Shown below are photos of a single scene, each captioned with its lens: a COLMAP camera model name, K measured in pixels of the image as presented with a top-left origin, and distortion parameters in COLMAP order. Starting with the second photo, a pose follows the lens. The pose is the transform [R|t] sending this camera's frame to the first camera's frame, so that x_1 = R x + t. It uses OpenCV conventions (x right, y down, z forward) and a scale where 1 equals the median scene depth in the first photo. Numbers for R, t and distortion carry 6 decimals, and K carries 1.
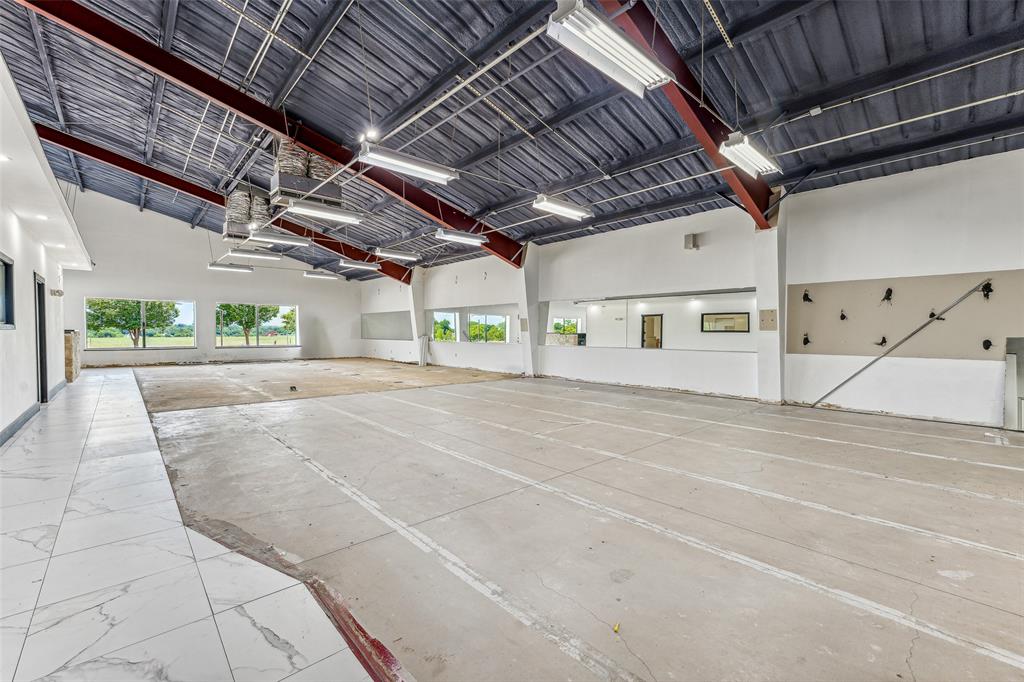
lens RADIAL K [[429.6, 0, 512.0], [0, 429.6, 341.0], [0, 0, 1]] dist [-0.001056, -0.000047]
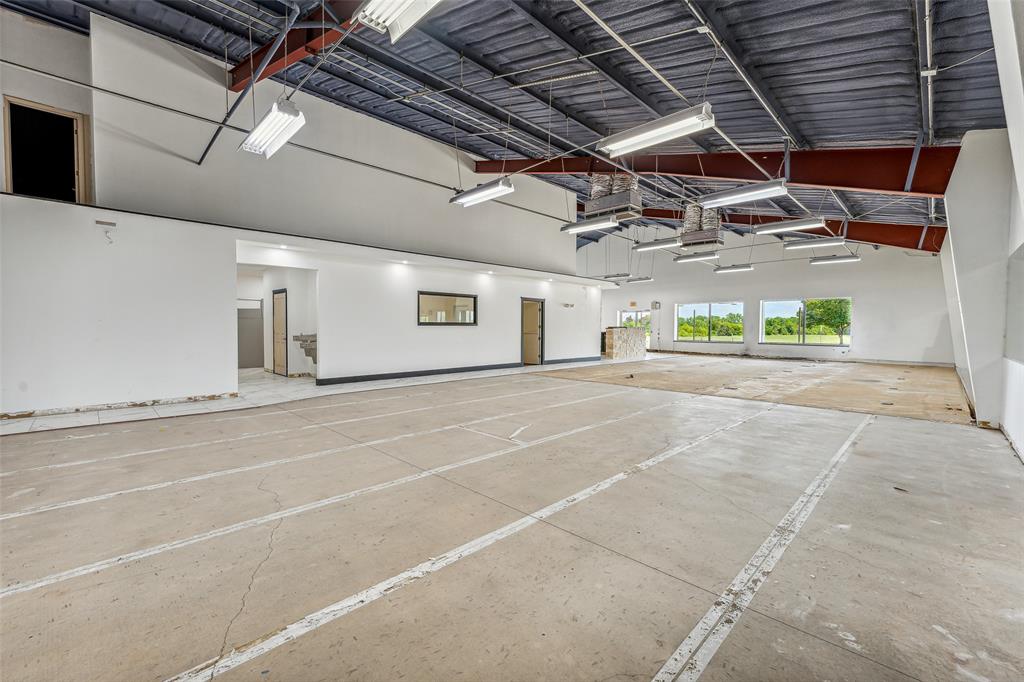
lens RADIAL K [[420.9, 0, 512.0], [0, 420.9, 341.0], [0, 0, 1]] dist [-0.000319, -0.000159]
pose [[0.046629, 0.034780, -0.998307, 1.433287], [-0.030362, 0.998981, 0.033385, -0.028627], [0.998451, 0.028754, 0.047638, 1.466380]]
